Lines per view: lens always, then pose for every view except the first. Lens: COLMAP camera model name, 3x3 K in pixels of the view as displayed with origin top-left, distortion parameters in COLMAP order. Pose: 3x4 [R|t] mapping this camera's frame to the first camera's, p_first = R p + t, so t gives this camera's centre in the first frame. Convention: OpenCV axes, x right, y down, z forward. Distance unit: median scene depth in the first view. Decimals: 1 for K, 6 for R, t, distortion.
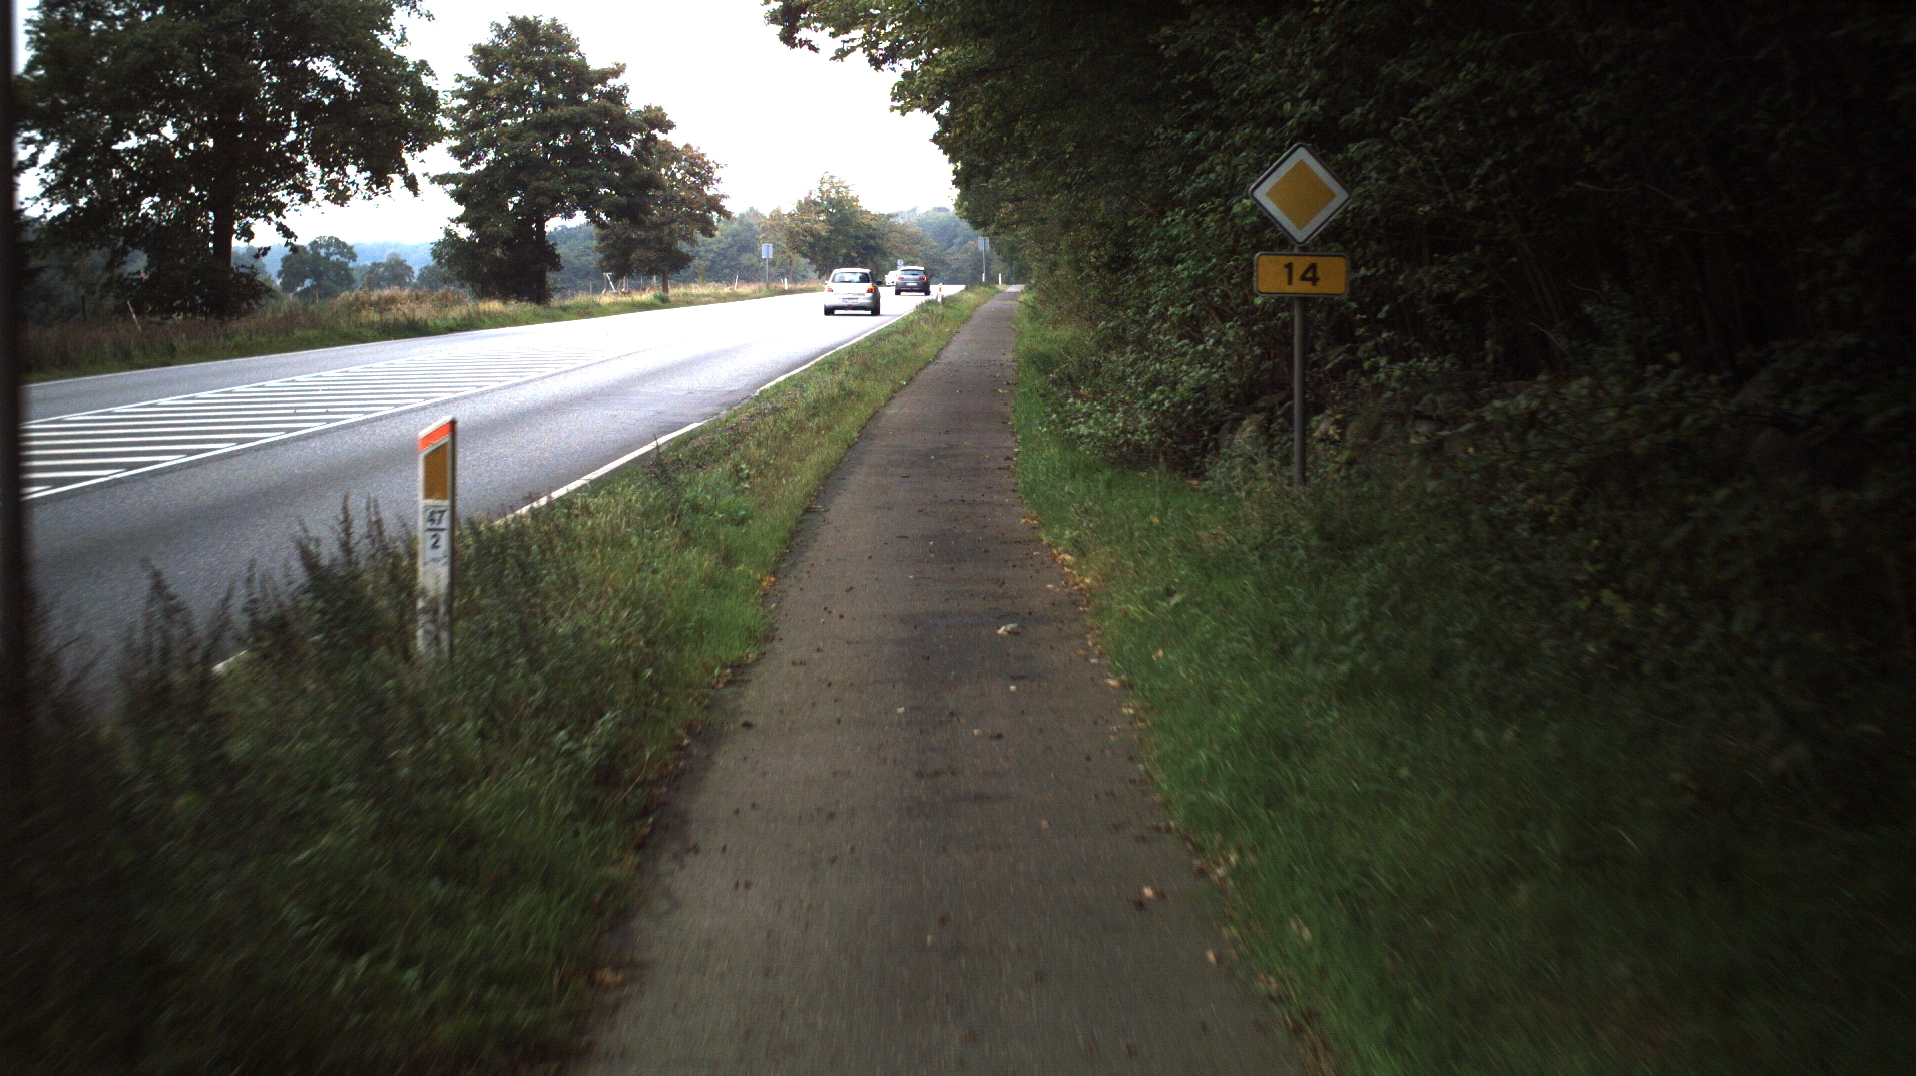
lens RADIAL K [[3294.0, 0, 958.0], [0, 3294.0, 538.0], [0, 0, 1]] dist [-0.270309, 0.218709]
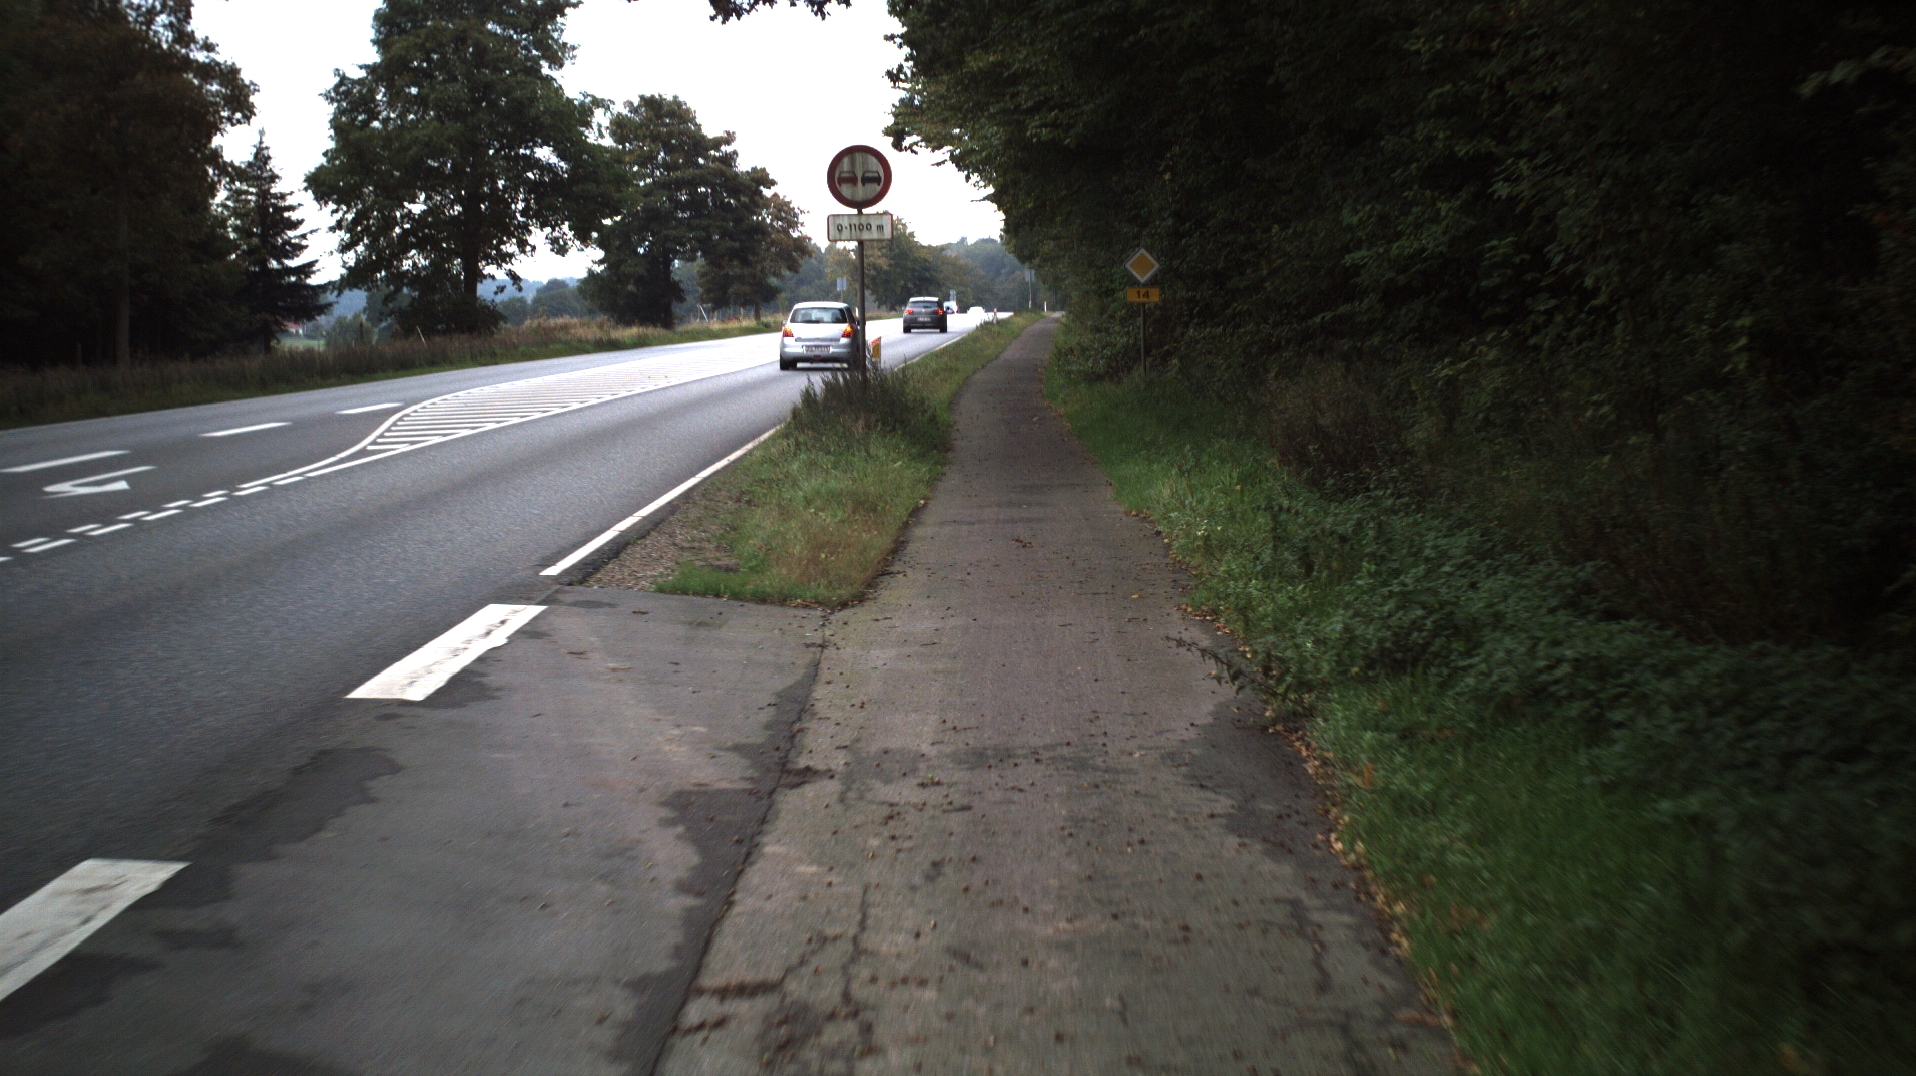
lens RADIAL K [[3294.0, 0, 958.0], [0, 3294.0, 538.0], [0, 0, 1]] dist [-0.270309, 0.218709]
pose [[0.999809, -0.012293, -0.015209, -0.002065], [0.012156, 0.999885, -0.009068, 0.029943], [0.015319, 0.008881, 0.999843, -0.358565]]
